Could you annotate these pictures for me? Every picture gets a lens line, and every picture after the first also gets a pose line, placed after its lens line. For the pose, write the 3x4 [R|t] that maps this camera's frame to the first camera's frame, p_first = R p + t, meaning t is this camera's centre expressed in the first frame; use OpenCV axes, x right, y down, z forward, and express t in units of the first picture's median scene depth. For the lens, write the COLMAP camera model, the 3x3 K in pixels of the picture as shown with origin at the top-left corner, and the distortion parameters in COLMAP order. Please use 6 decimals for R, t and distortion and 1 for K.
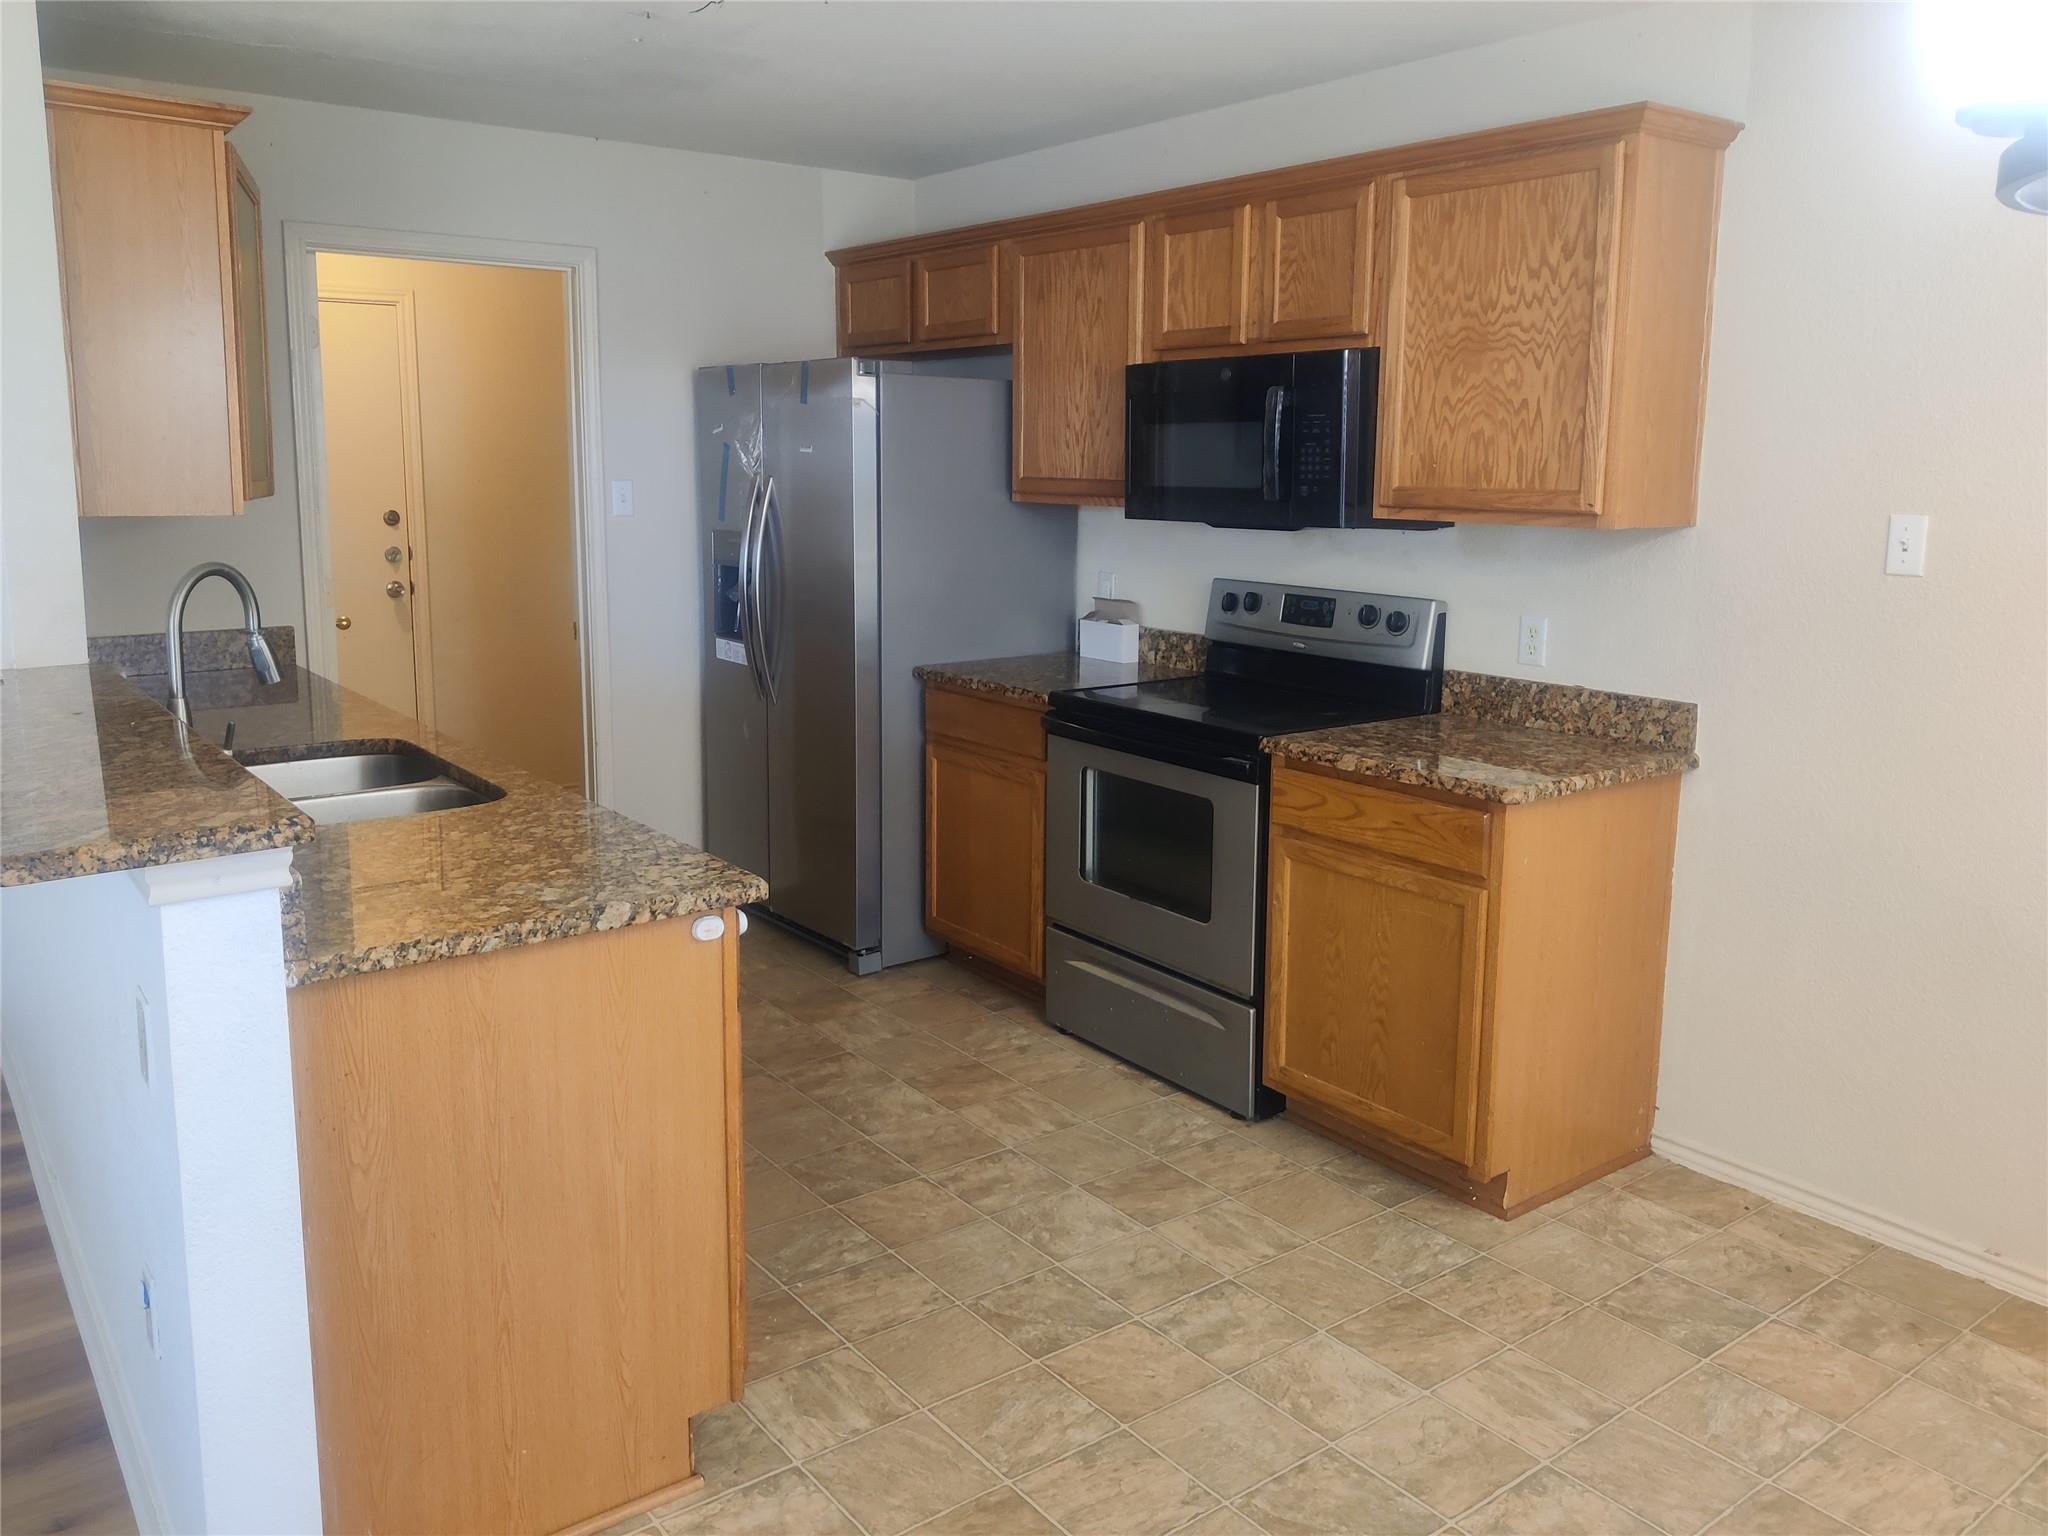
lens RADIAL K [[1597.6, 0, 1009.6], [0, 1597.6, 720.1], [0, 0, 1]] dist [0.032827, -0.054958]
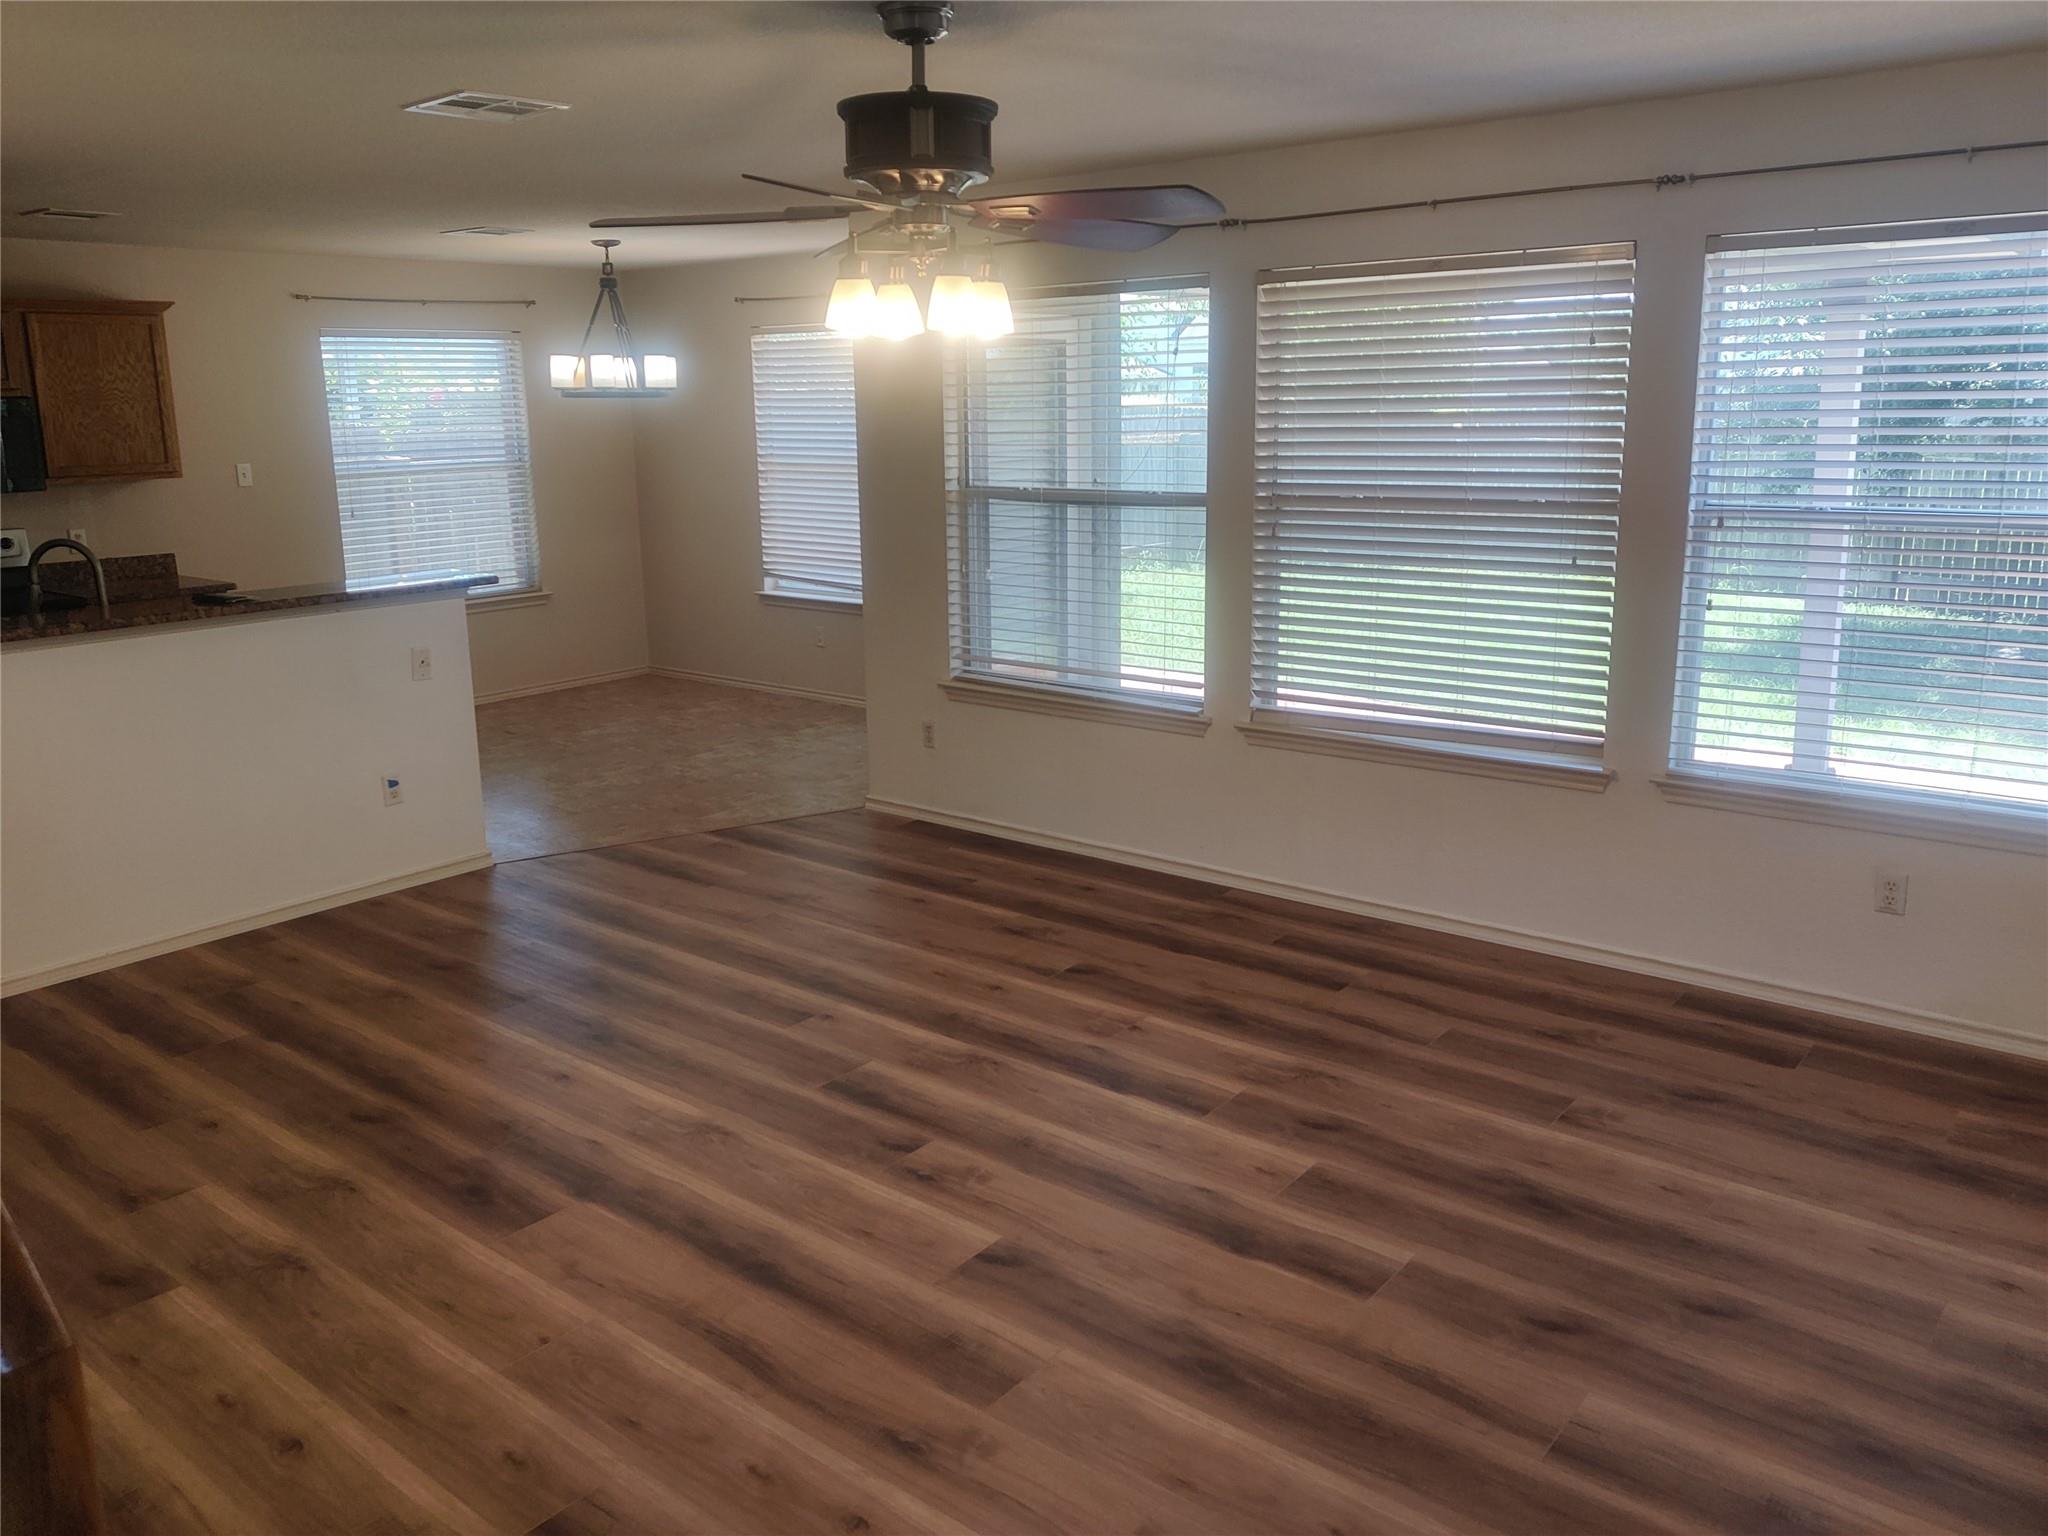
lens RADIAL K [[1597.6, 0, 1026.8], [0, 1597.6, 753.5], [0, 0, 1]] dist [0.032827, -0.054958]
pose [[-0.247805, -0.225149, 0.942285, -2.120420], [0.170629, 0.947274, 0.271214, -0.152994], [-0.953666, 0.227990, -0.196322, 0.345842]]
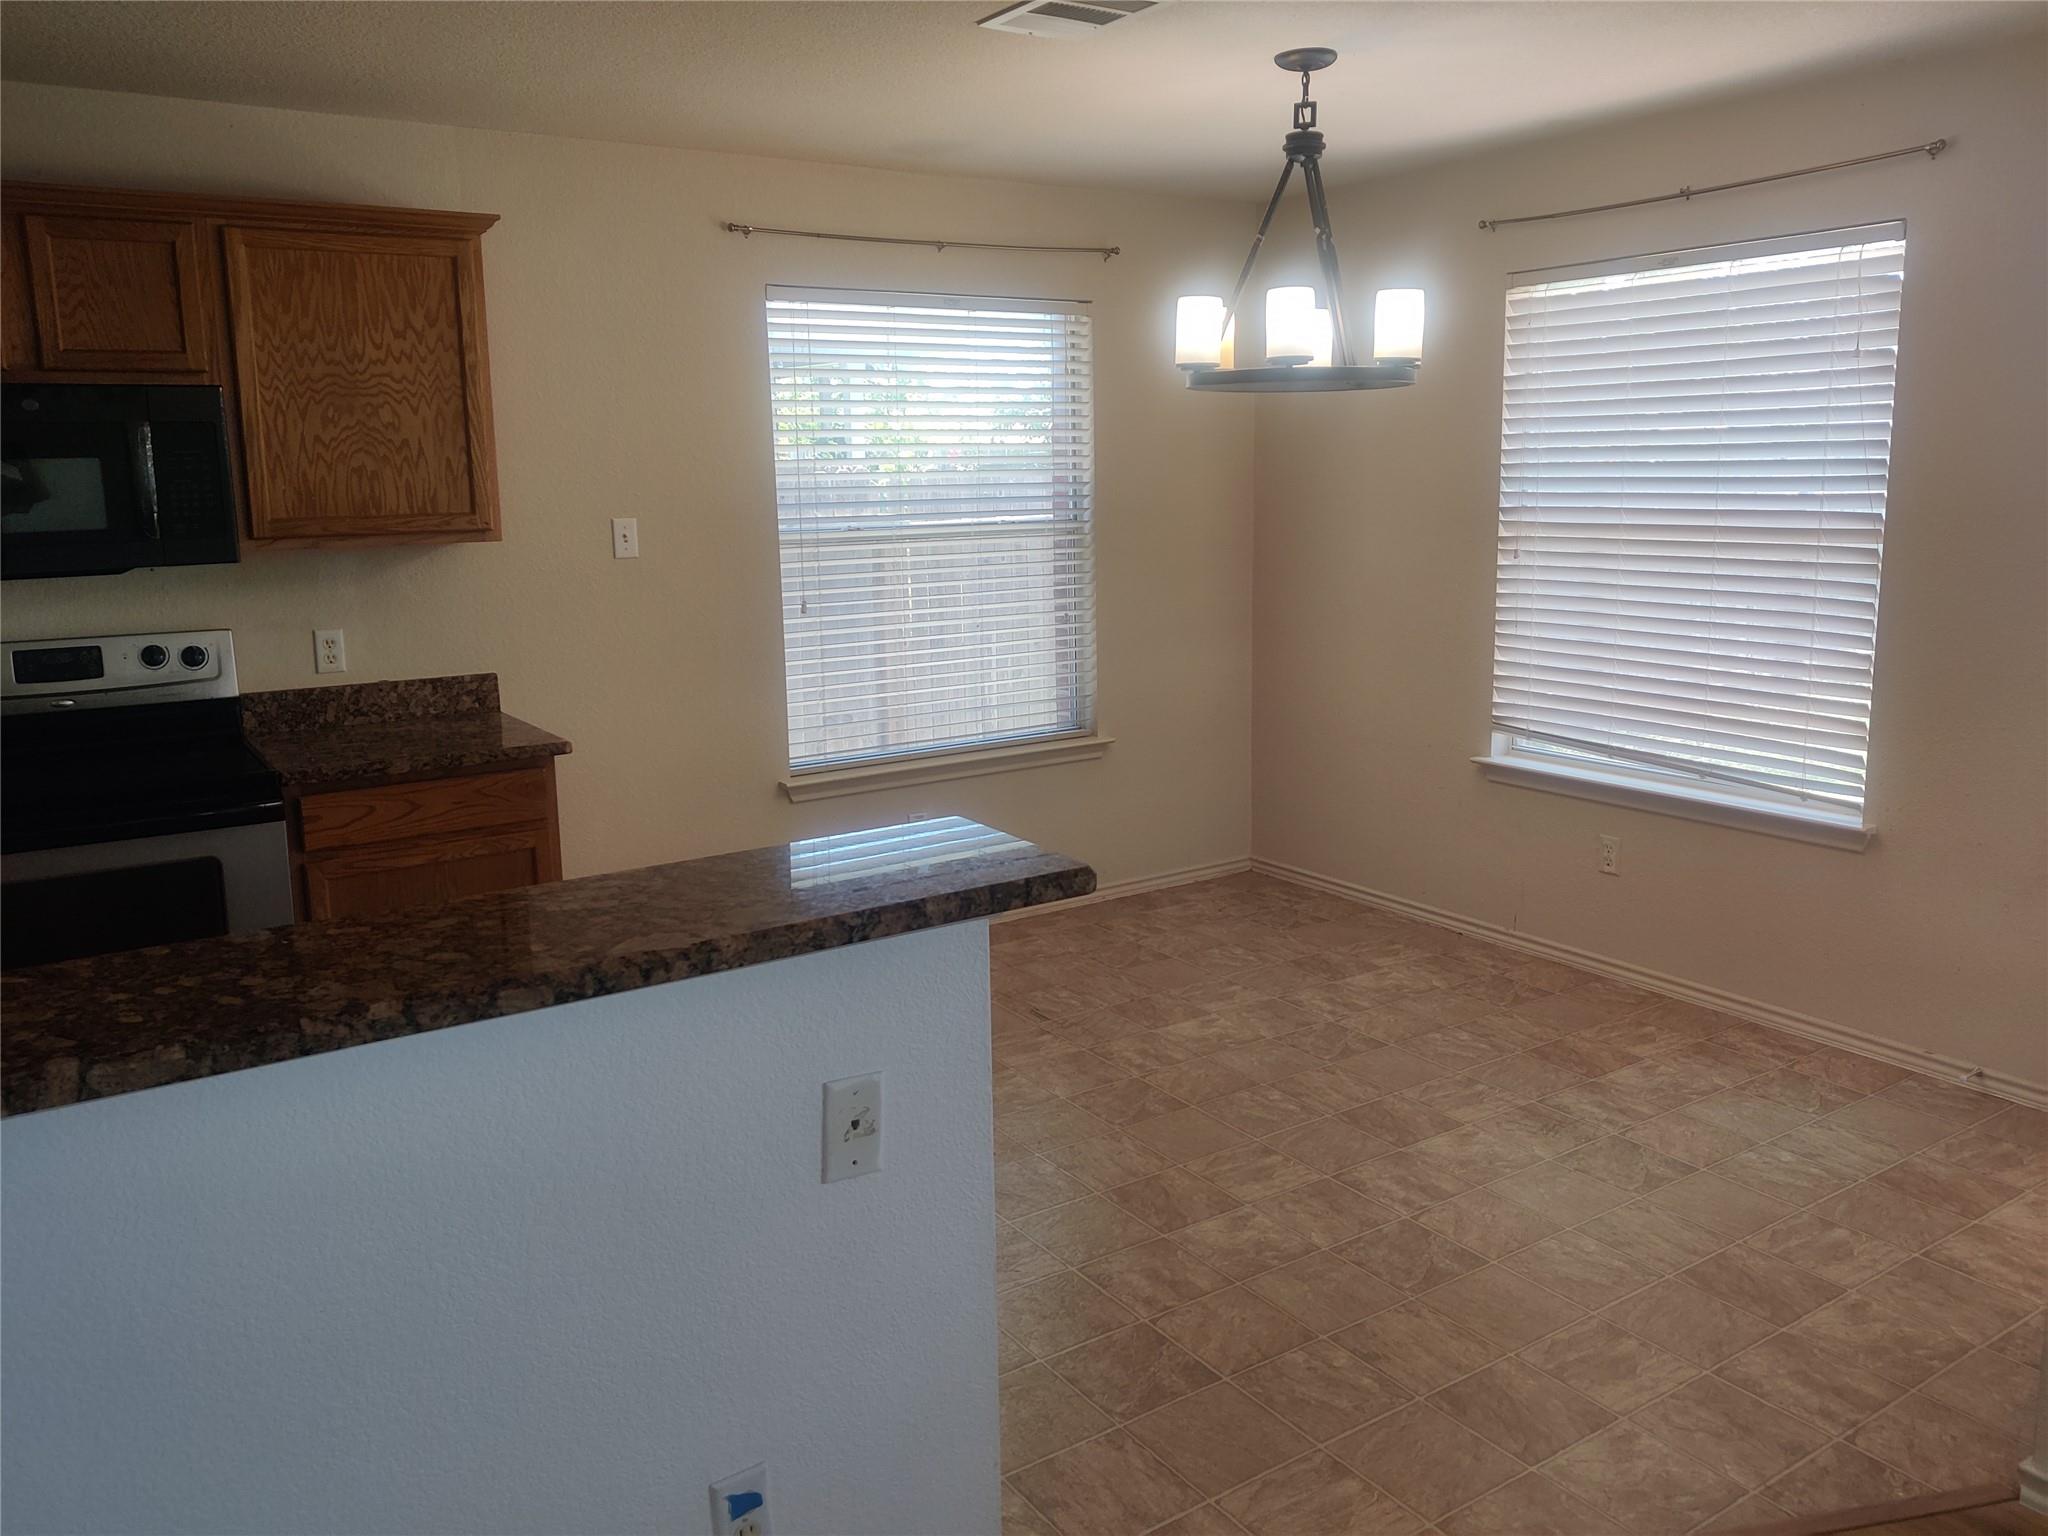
lens RADIAL K [[1597.6, 0, 1024.2], [0, 1597.6, 754.9], [0, 0, 1]] dist [0.032827, -0.054958]
pose [[0.053007, -0.187592, 0.980816, -0.845171], [0.184483, 0.967130, 0.175004, -0.094423], [-0.981405, 0.171668, 0.085873, 0.474040]]
